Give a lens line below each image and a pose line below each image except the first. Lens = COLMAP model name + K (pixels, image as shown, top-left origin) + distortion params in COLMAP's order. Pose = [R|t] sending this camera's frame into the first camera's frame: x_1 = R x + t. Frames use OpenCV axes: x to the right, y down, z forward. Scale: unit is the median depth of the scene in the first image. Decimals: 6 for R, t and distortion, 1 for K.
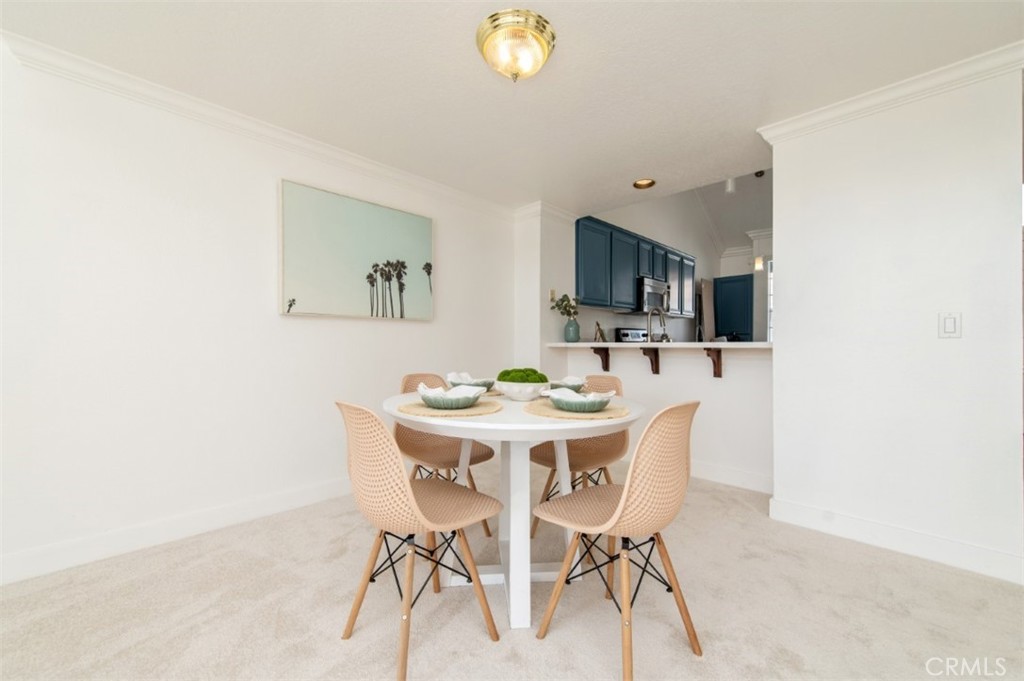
lens RADIAL K [[405.3, 0, 512.0], [0, 405.3, 340.5], [0, 0, 1]] dist [0.027754, 0.000002]
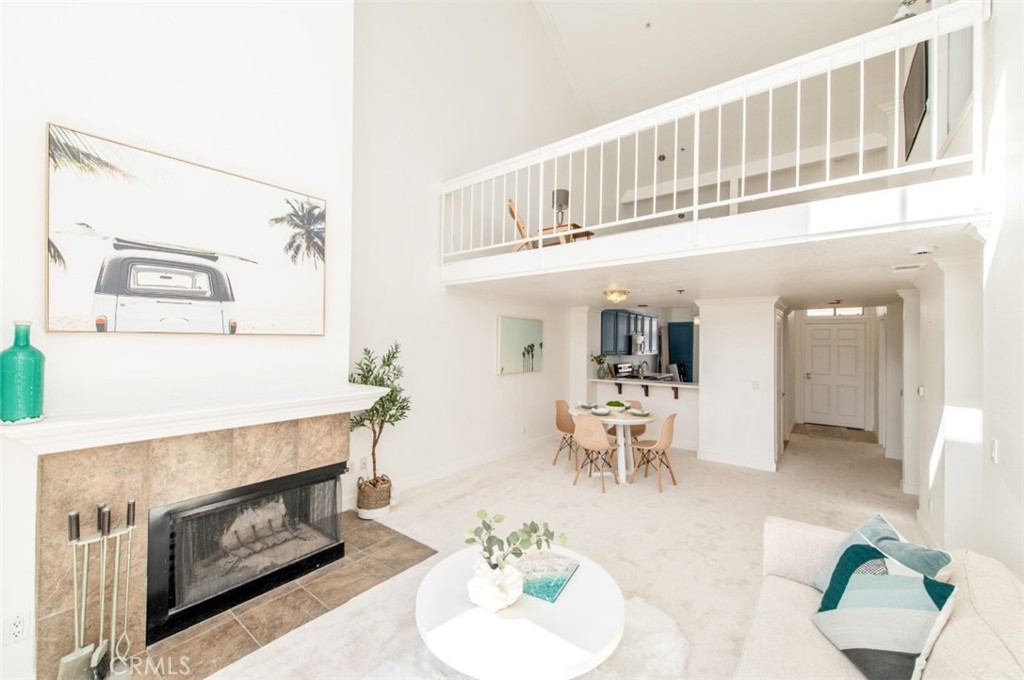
lens RADIAL K [[405.3, 0, 512.0], [0, 405.3, 340.0], [0, 0, 1]] dist [0.027754, 0.000002]
pose [[0.993544, 0.013103, 0.112688, -0.622055], [-0.012558, 0.999906, -0.005548, -0.204927], [-0.112751, 0.004097, 0.993615, -1.070670]]
